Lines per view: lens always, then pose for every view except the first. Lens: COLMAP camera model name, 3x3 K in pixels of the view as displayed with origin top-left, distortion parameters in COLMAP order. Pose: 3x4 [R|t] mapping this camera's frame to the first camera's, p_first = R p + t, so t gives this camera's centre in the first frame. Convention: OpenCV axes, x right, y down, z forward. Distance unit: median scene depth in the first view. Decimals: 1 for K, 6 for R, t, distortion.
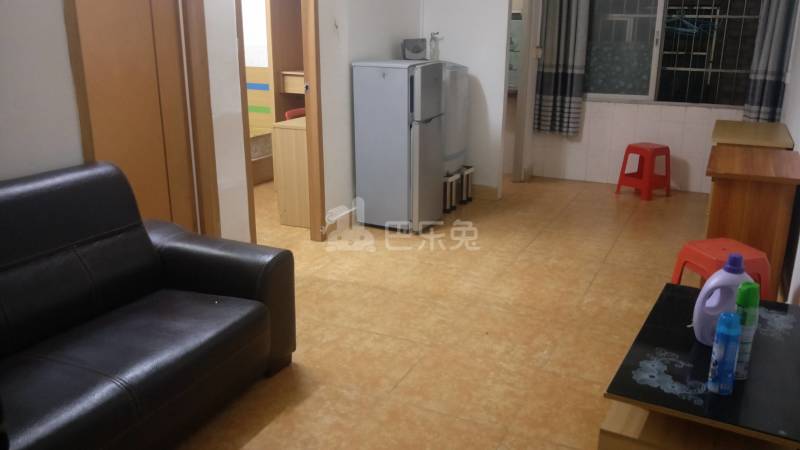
lens RADIAL K [[697.9, 0, 400.0], [0, 697.9, 225.0], [0, 0, 1]] dist [0.157606, -0.365331]
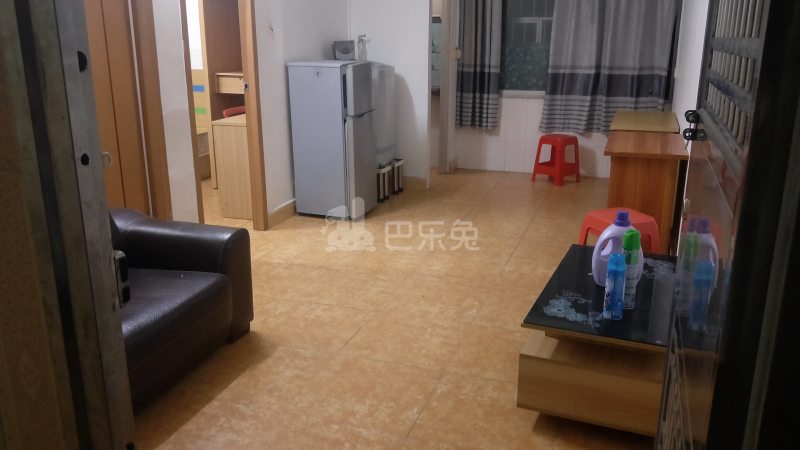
lens RADIAL K [[697.9, 0, 400.0], [0, 697.9, 225.0], [0, 0, 1]] dist [0.157606, -0.365331]
pose [[0.993951, -0.036448, 0.103597, -0.023052], [0.037087, 0.999303, -0.004252, 0.034778], [-0.103370, 0.008068, 0.994610, -0.107069]]
